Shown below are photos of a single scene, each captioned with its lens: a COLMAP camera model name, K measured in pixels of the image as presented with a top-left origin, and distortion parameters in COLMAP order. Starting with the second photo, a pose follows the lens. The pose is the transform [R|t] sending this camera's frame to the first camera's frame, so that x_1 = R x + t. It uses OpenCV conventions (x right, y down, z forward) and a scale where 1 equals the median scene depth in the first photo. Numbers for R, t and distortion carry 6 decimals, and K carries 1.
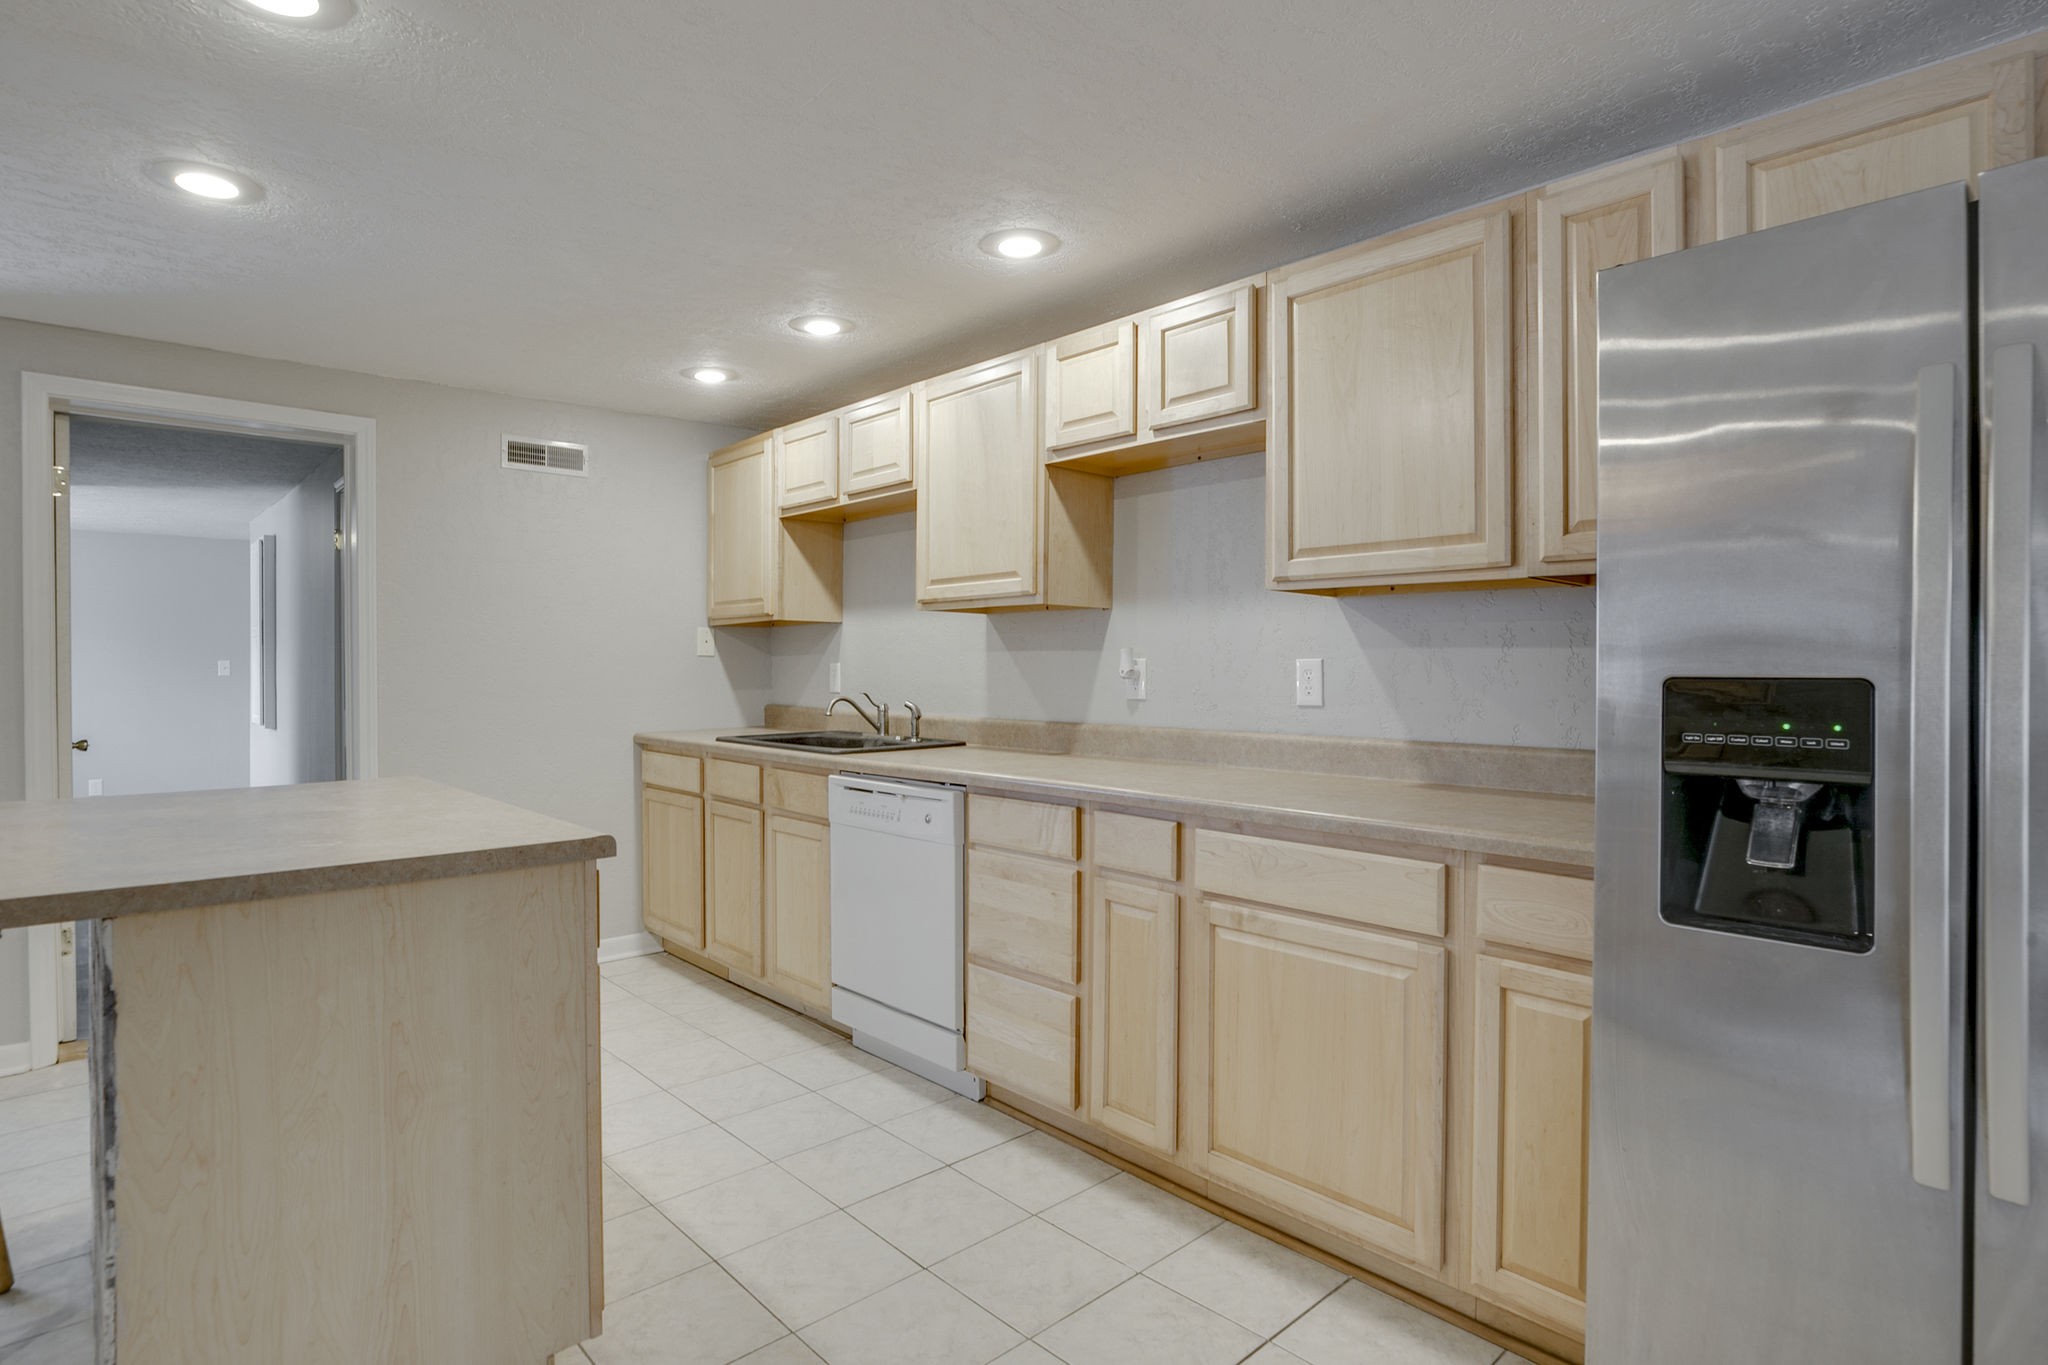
lens RADIAL K [[1069.7, 0, 1048.6], [0, 1069.7, 661.4], [0, 0, 1]] dist [-0.042944, 0.016203]
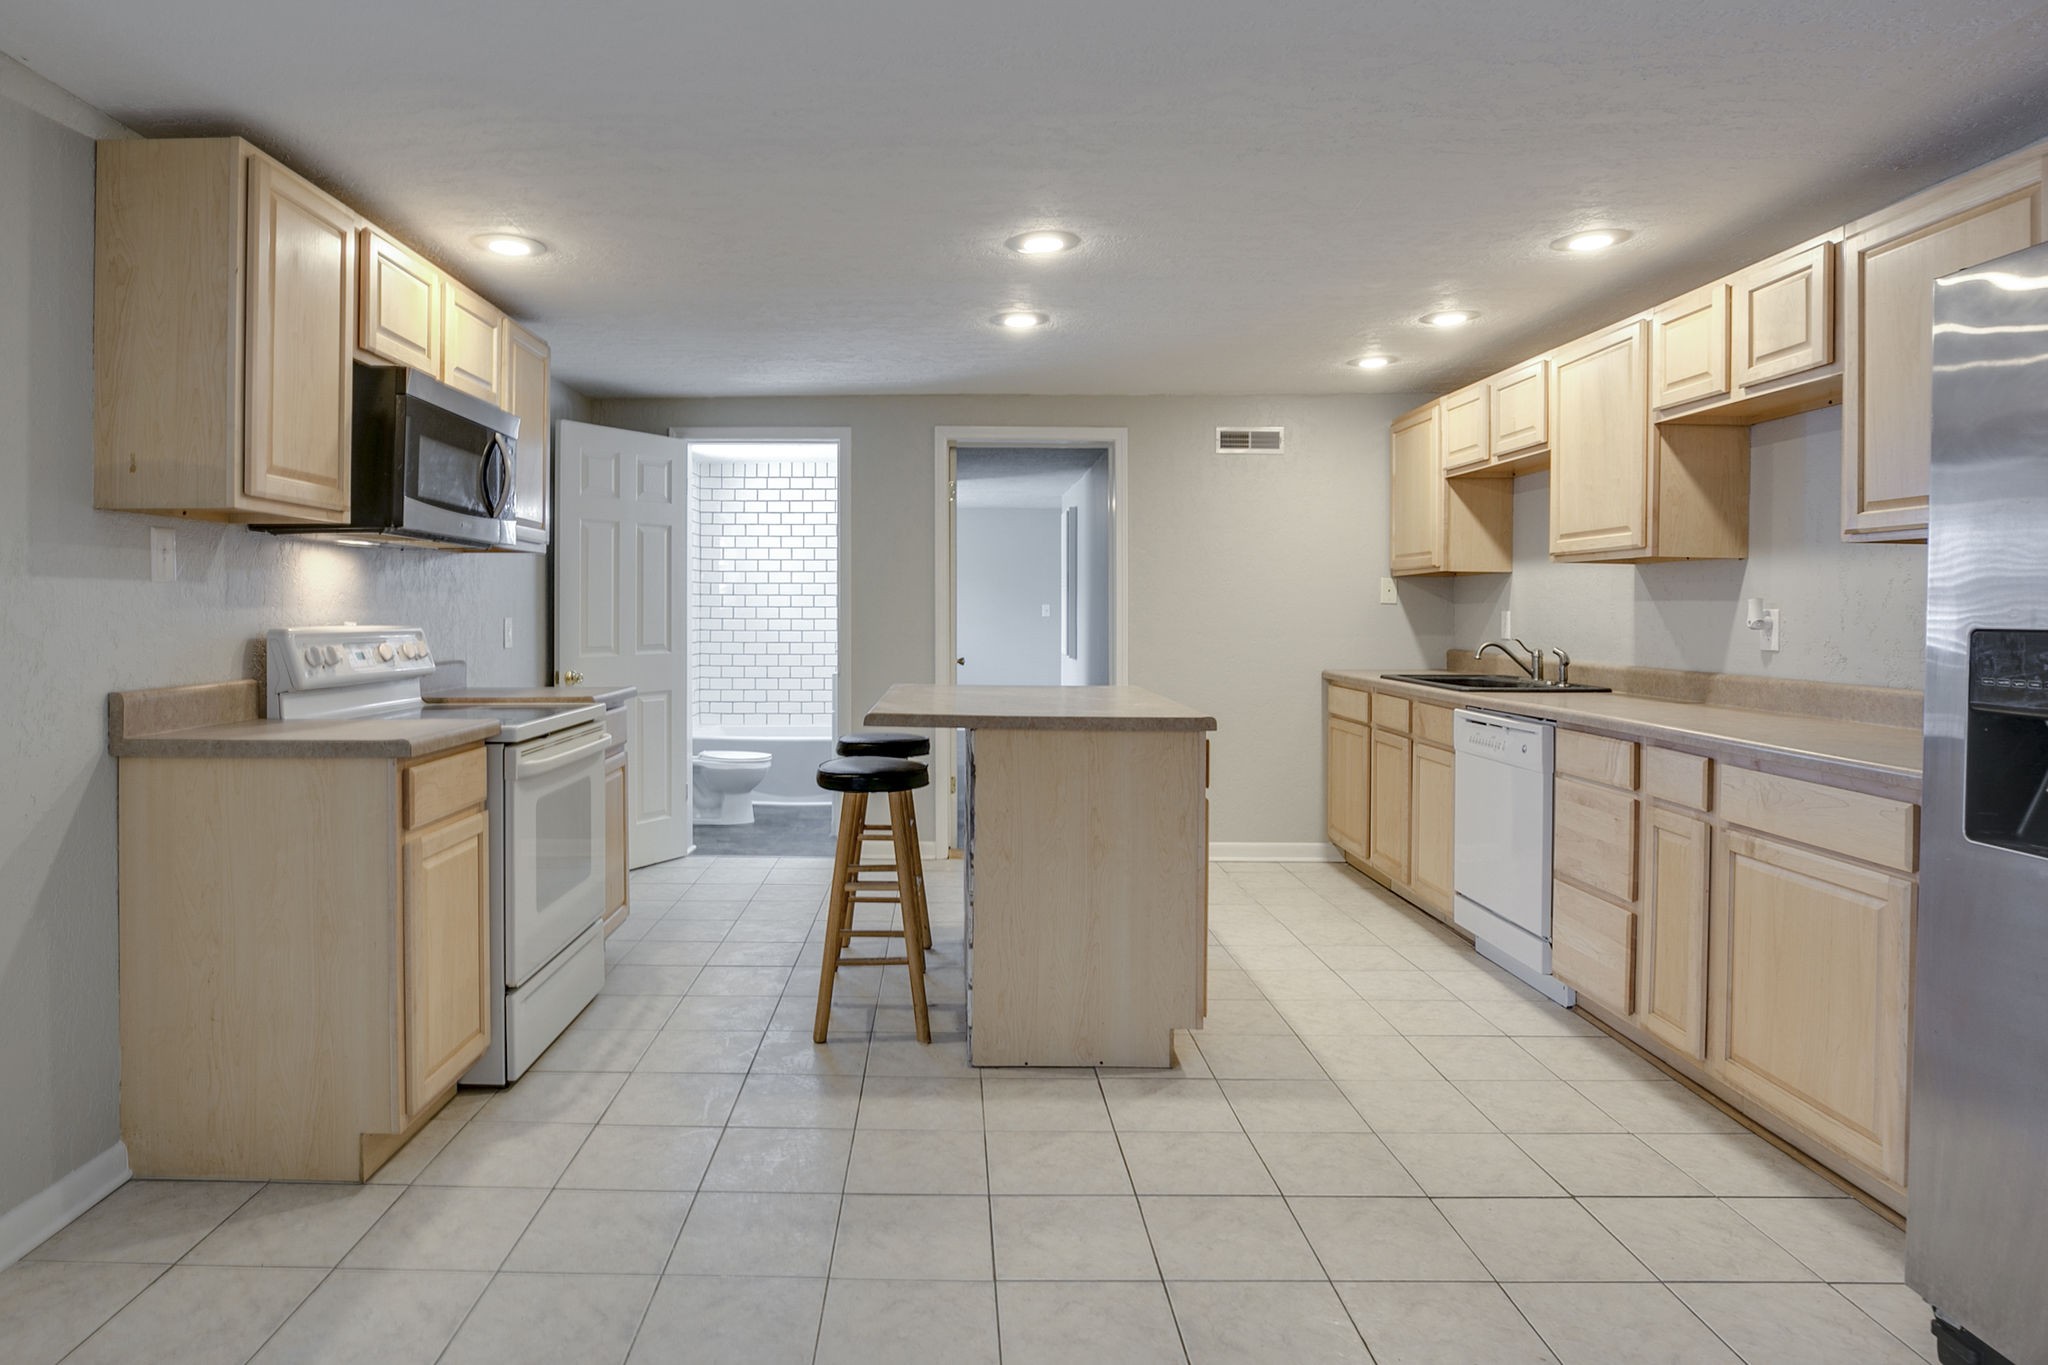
lens RADIAL K [[1227.5, 0, 945.4], [0, 1227.5, 612.3], [0, 0, 1]] dist [-0.002226, -0.000440]
pose [[0.725827, 0.009654, -0.687809, 0.319279], [-0.006697, 0.999953, 0.006968, -0.002607], [0.687845, -0.000452, 0.725858, -0.351551]]
